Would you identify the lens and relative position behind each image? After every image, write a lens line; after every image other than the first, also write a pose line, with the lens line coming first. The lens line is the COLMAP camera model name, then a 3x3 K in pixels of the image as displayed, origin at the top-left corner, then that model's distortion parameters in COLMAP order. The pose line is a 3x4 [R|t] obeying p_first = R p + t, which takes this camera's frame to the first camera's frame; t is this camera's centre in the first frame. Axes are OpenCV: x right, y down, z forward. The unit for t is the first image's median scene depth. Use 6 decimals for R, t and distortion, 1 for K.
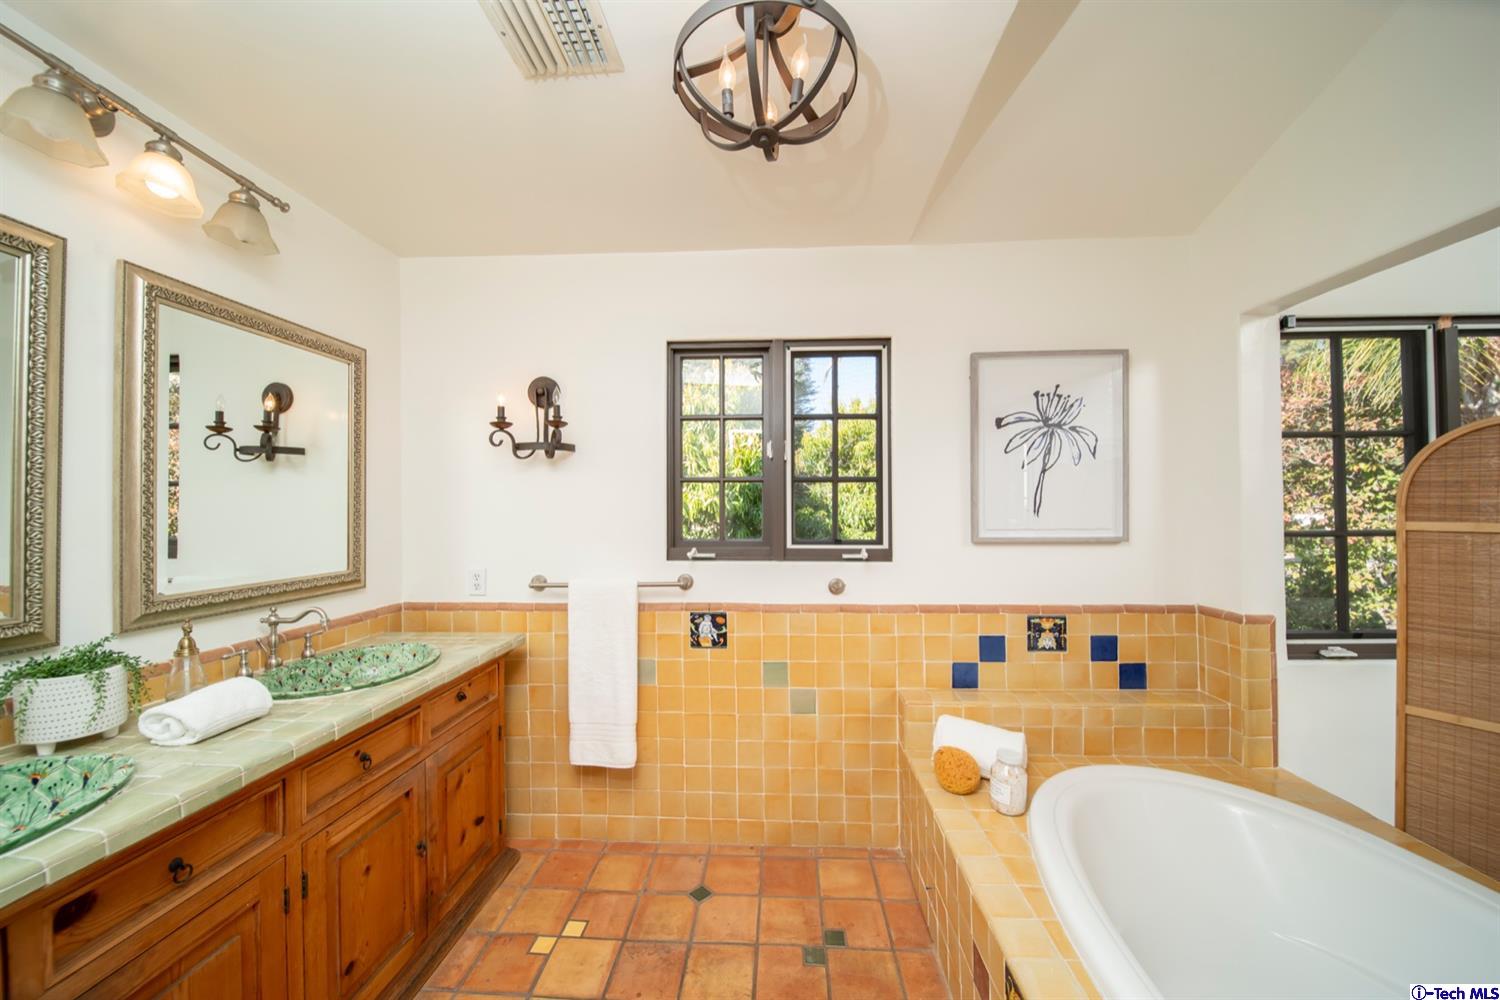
lens RADIAL K [[536.2, 0, 755.3], [0, 536.2, 503.5], [0, 0, 1]] dist [-0.002010, -0.003648]
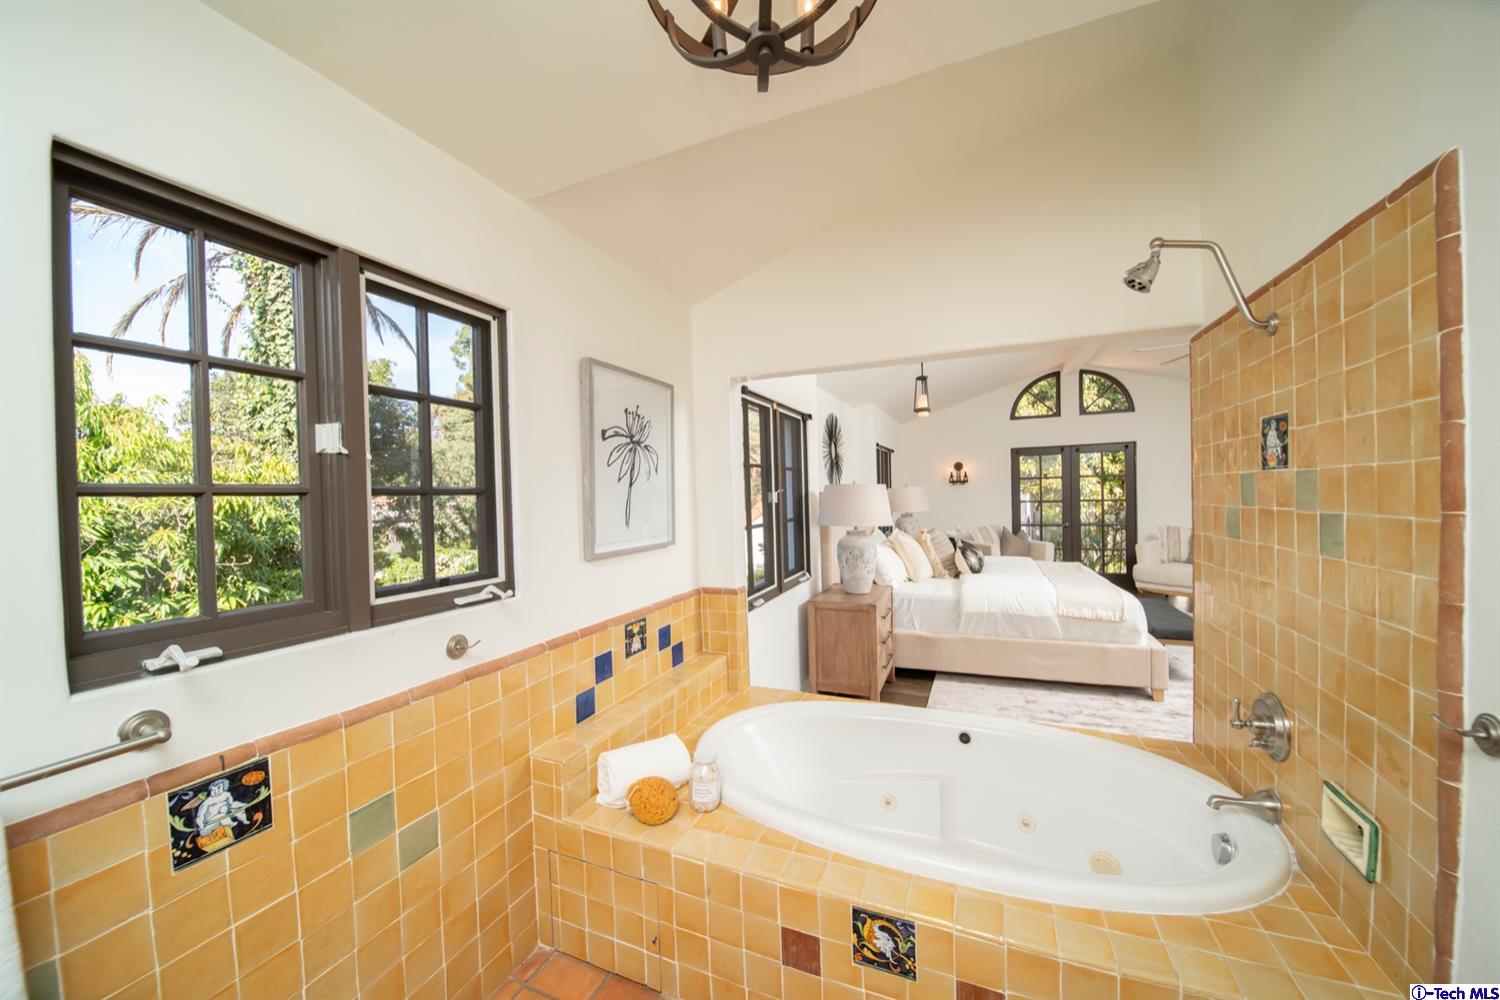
lens RADIAL K [[536.2, 0, 758.4], [0, 536.2, 501.9], [0, 0, 1]] dist [-0.002010, -0.003648]
pose [[0.334822, -0.014333, 0.942173, -0.375925], [0.017286, 0.999809, 0.009067, -0.032177], [-0.942123, 0.013250, 0.335005, 0.408900]]
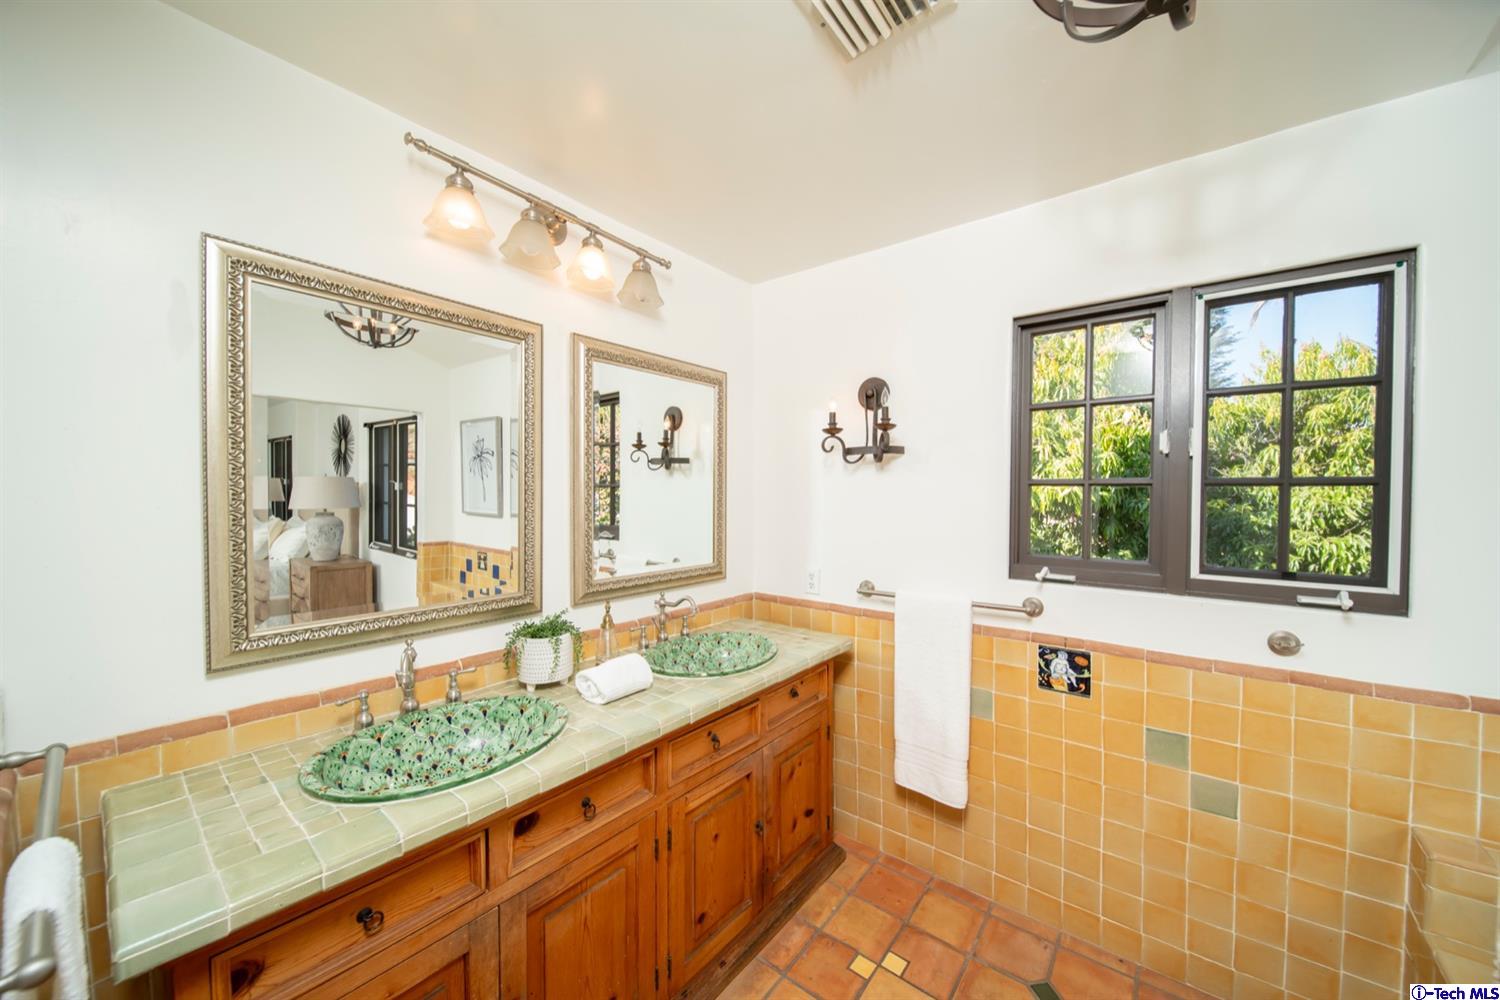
lens RADIAL K [[536.2, 0, 753.5], [0, 536.2, 503.3], [0, 0, 1]] dist [-0.002010, -0.003648]
pose [[0.816787, 0.017720, -0.576666, -0.008932], [-0.001935, 0.999607, 0.027976, -0.037661], [0.576935, -0.021734, 0.816501, 0.082067]]
